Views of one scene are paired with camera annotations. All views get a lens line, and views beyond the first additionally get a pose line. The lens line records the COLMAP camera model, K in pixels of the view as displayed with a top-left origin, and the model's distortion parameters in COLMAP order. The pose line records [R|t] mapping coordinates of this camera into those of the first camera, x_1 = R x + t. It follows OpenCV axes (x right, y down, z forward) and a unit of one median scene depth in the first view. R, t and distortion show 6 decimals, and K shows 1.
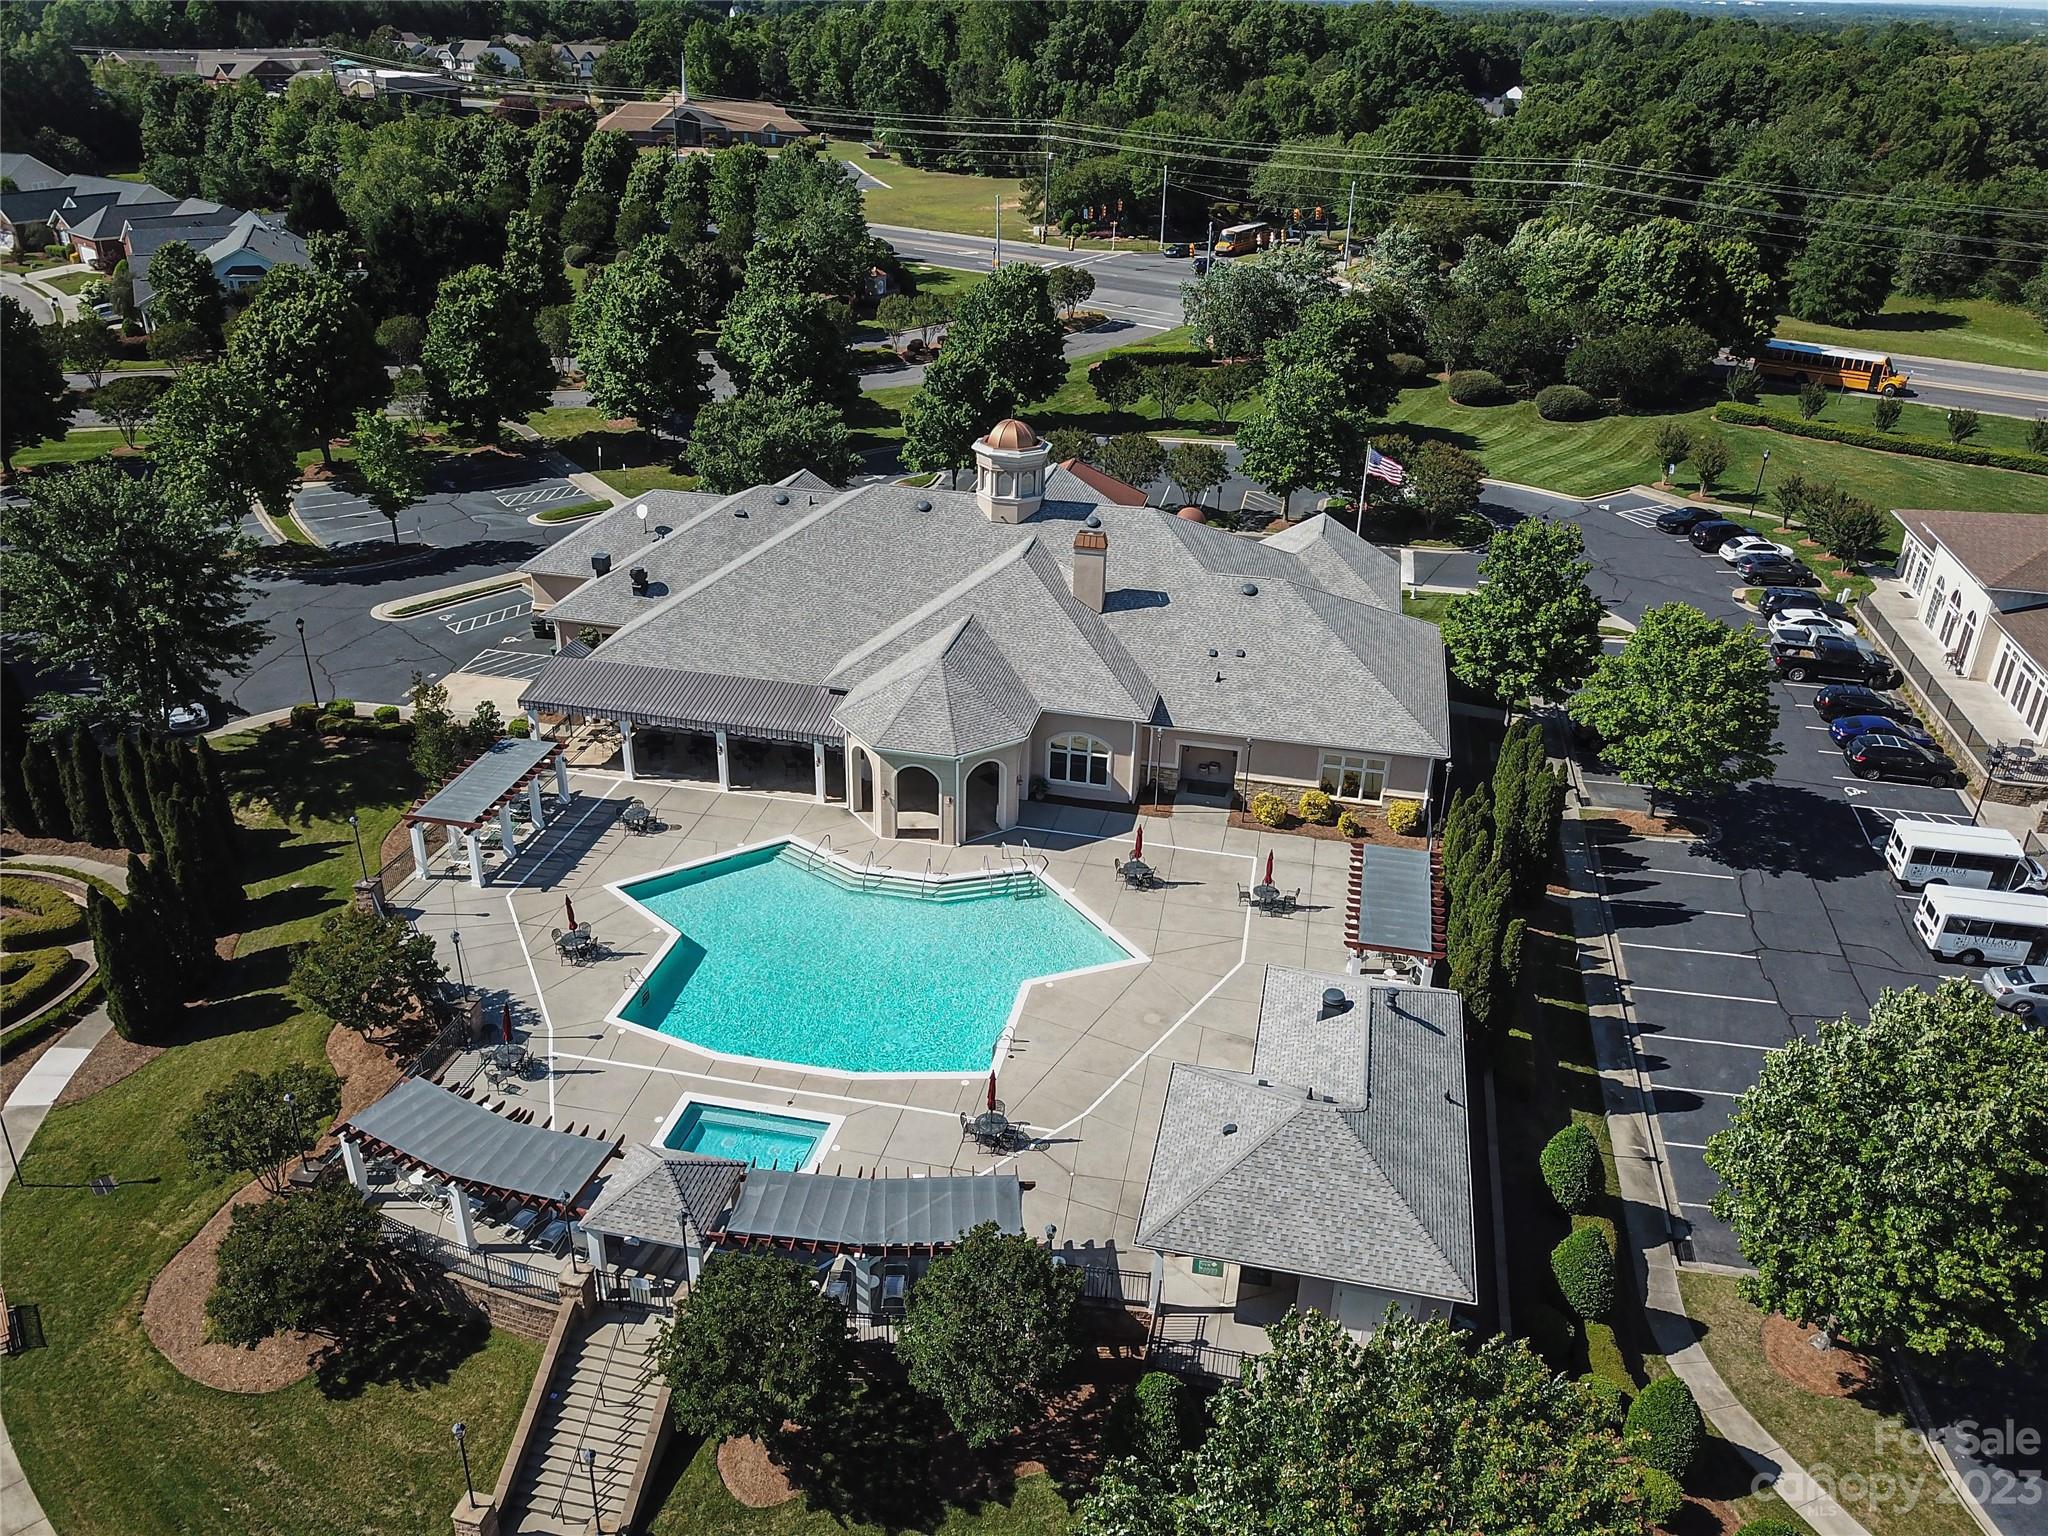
lens RADIAL K [[1431.0, 0, 1024.0], [0, 1431.0, 768.0], [0, 0, 1]] dist [0.027401, -0.000620]
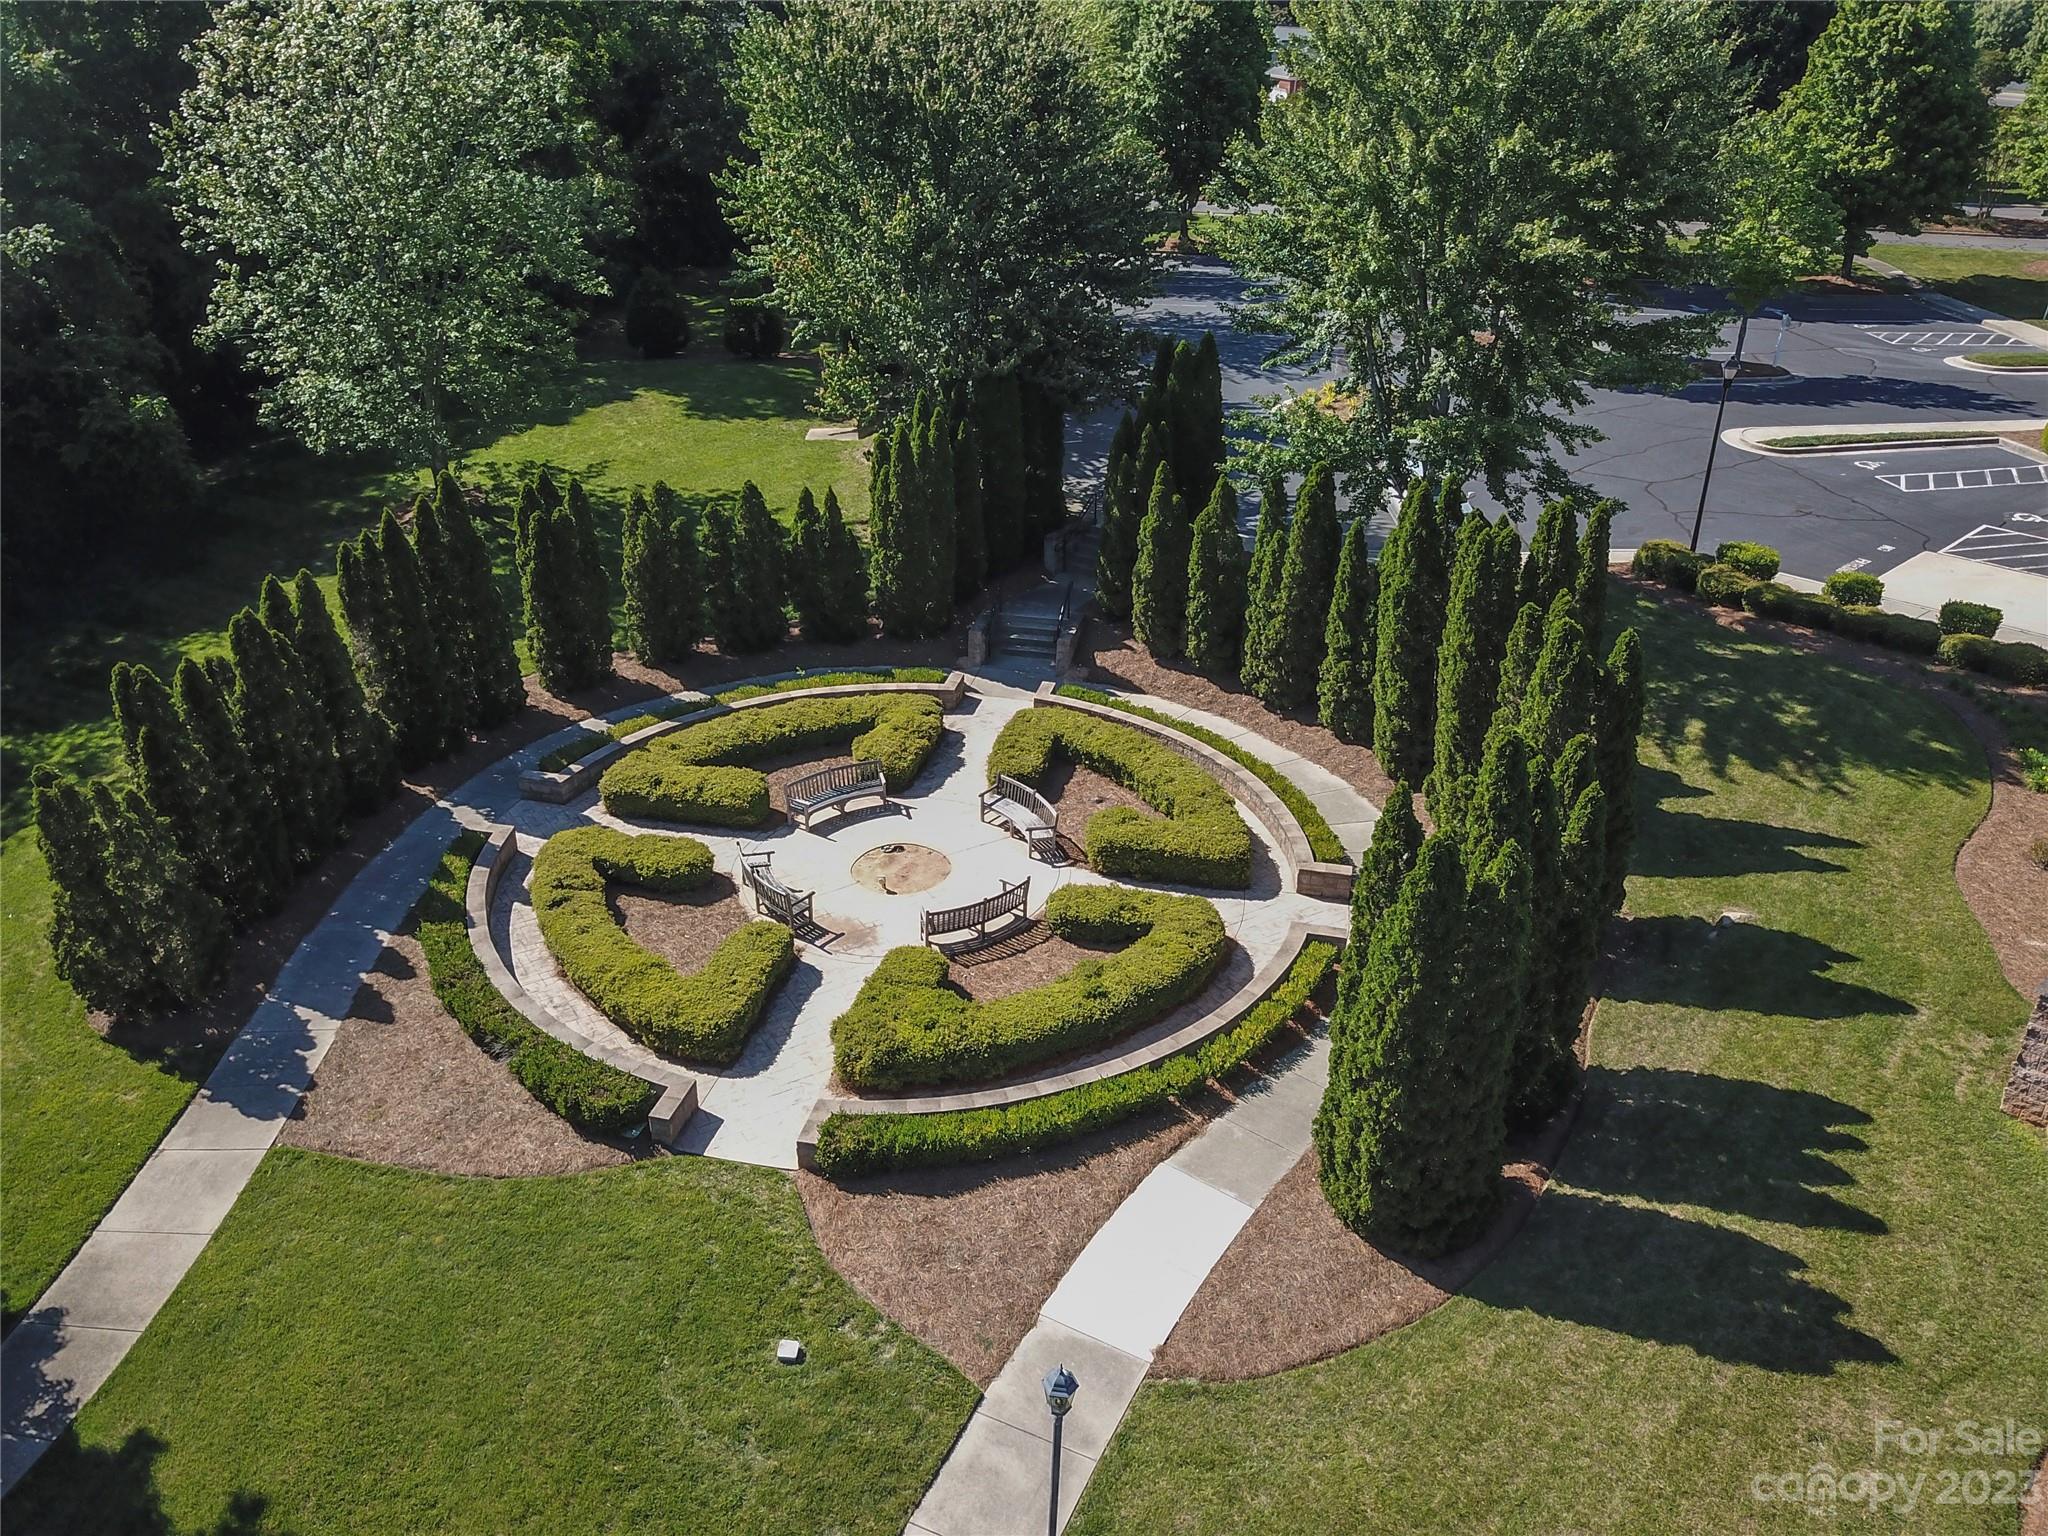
lens RADIAL K [[1431.0, 0, 1024.0], [0, 1431.0, 768.0], [0, 0, 1]] dist [0.027401, -0.000620]
pose [[0.797087, 0.240503, -0.553905, -0.359844], [-0.261717, 0.964228, 0.042046, 0.061276], [0.544204, 0.111452, 0.831517, 0.458726]]
